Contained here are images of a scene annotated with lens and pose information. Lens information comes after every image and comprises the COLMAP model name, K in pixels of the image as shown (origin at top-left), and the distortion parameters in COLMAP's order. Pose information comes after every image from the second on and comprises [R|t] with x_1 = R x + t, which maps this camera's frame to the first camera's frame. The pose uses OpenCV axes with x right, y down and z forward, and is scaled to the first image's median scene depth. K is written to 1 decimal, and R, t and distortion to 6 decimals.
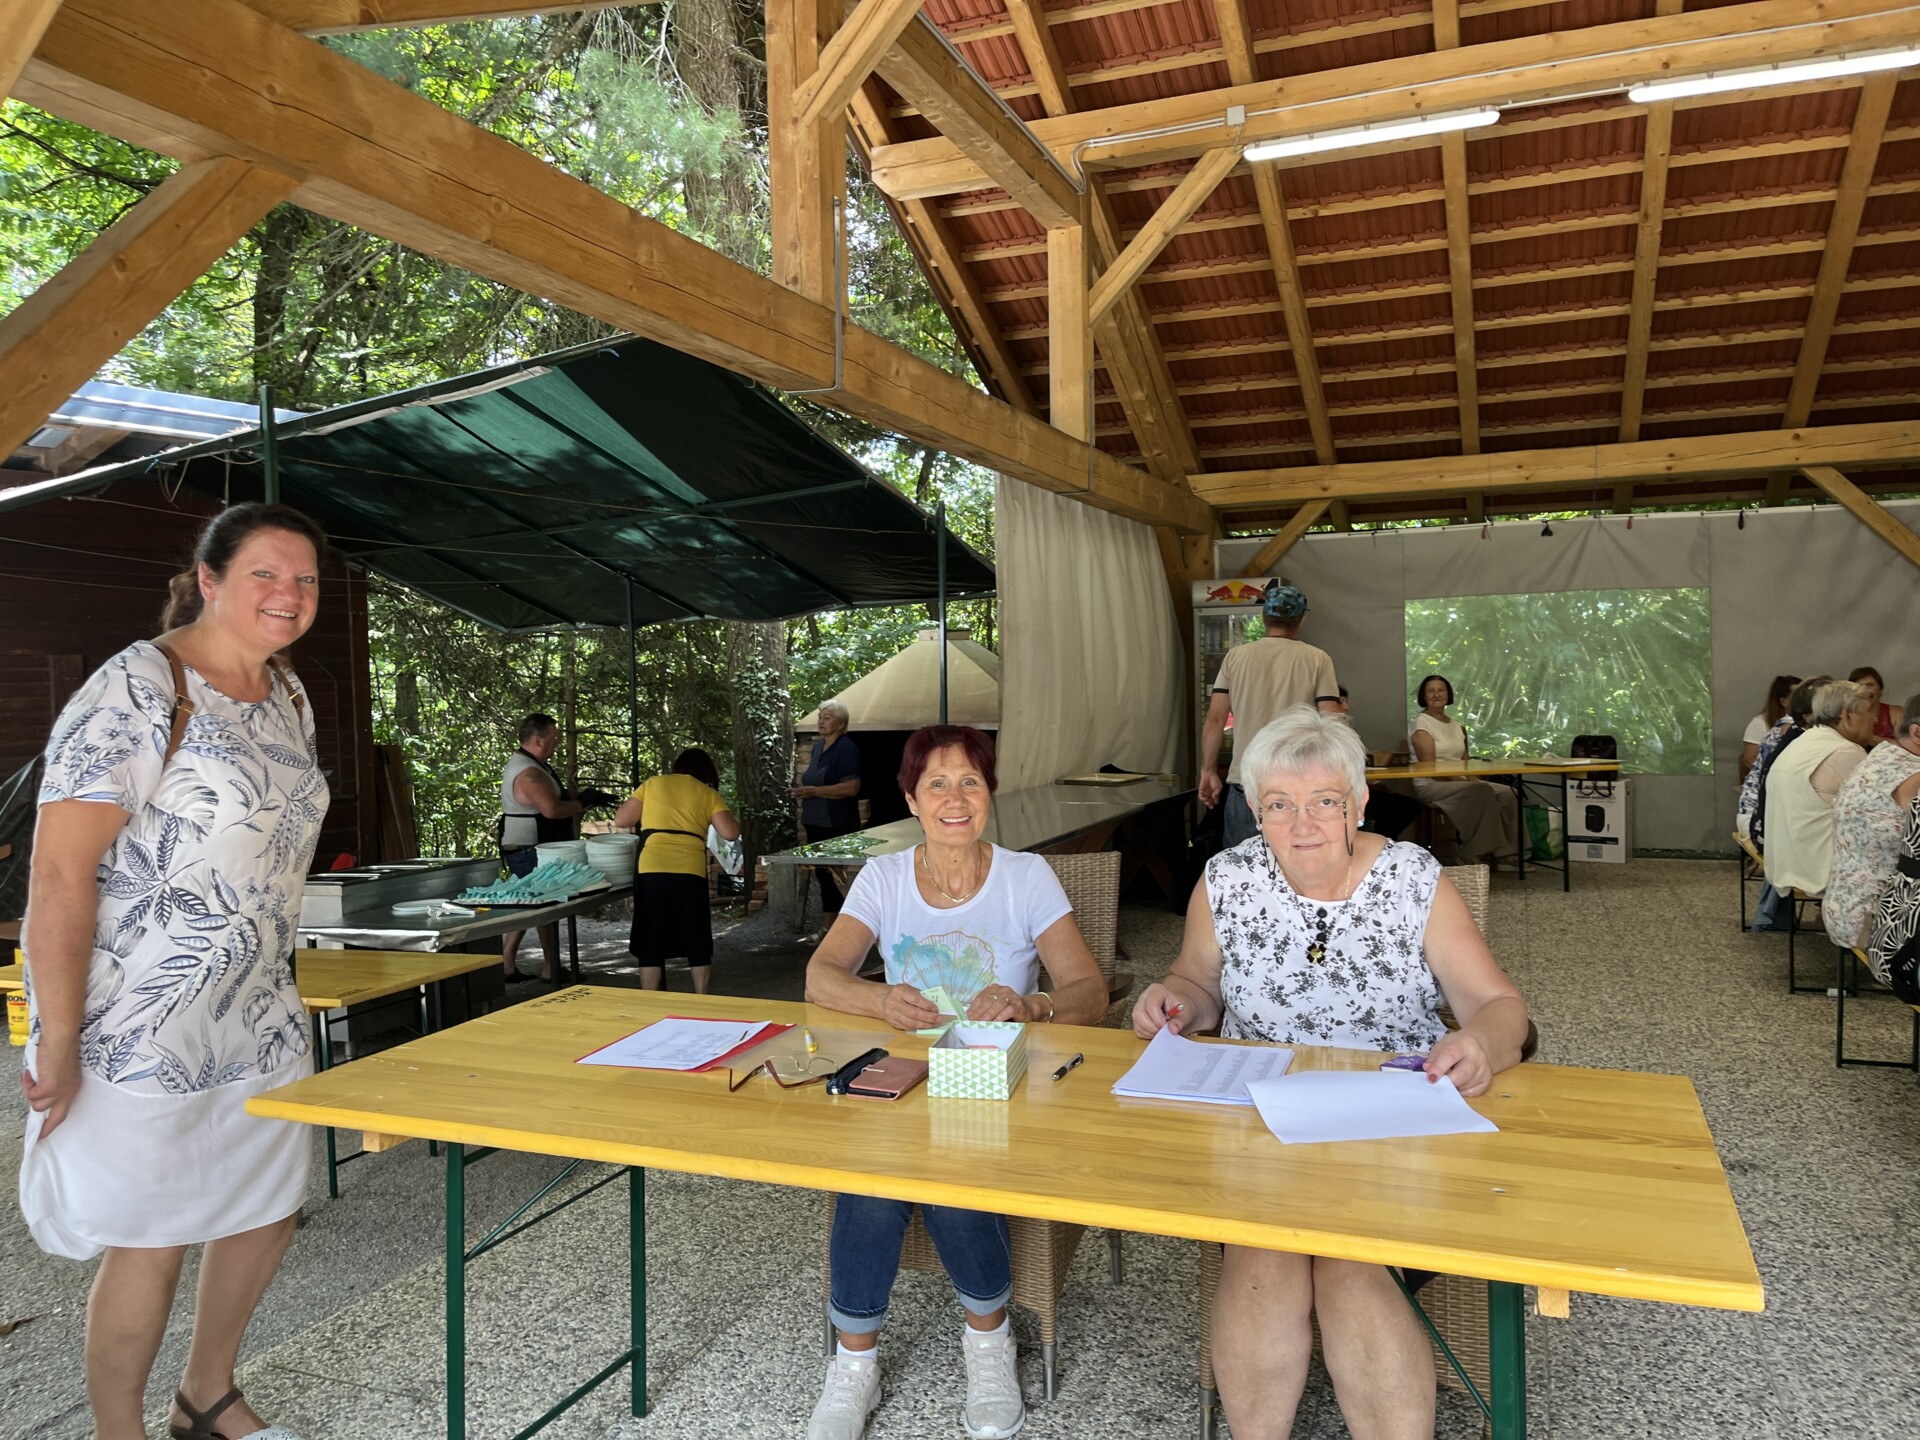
lens RADIAL K [[1458.3, 0, 960.0], [0, 1458.3, 720.0], [0, 0, 1]] dist [-0.005869, -0.012025]
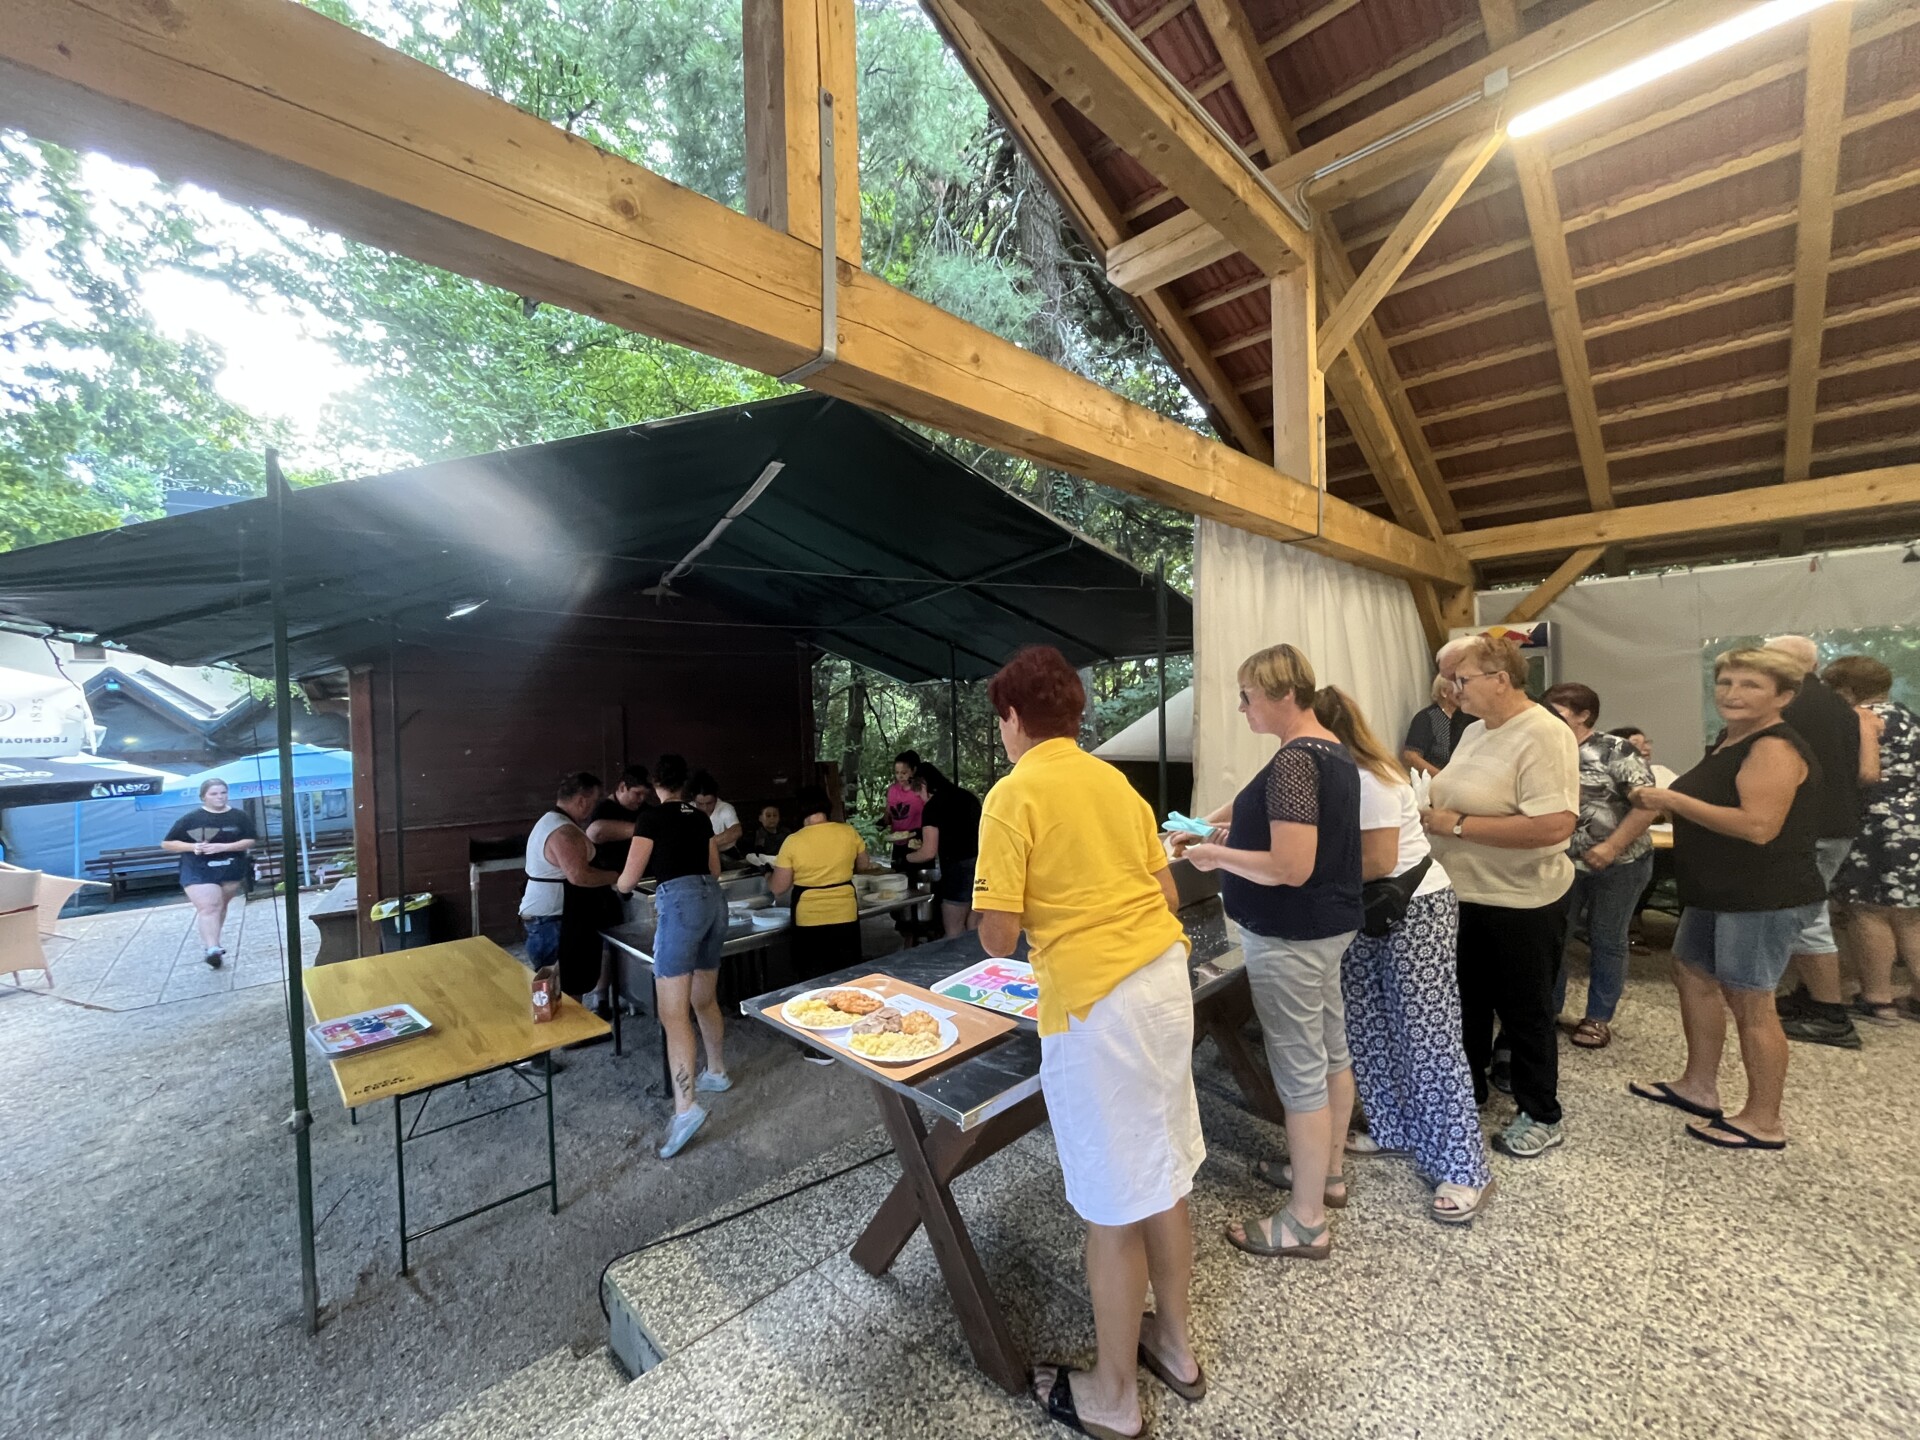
lens RADIAL K [[744.4, 0, 960.0], [0, 744.4, 720.0], [0, 0, 1]] dist [-0.018665, 0.000543]
pose [[0.904573, 0.006435, -0.426270, 0.074403], [-0.007020, 0.999975, 0.000199, -0.029314], [0.426261, 0.002813, 0.904596, 0.401993]]
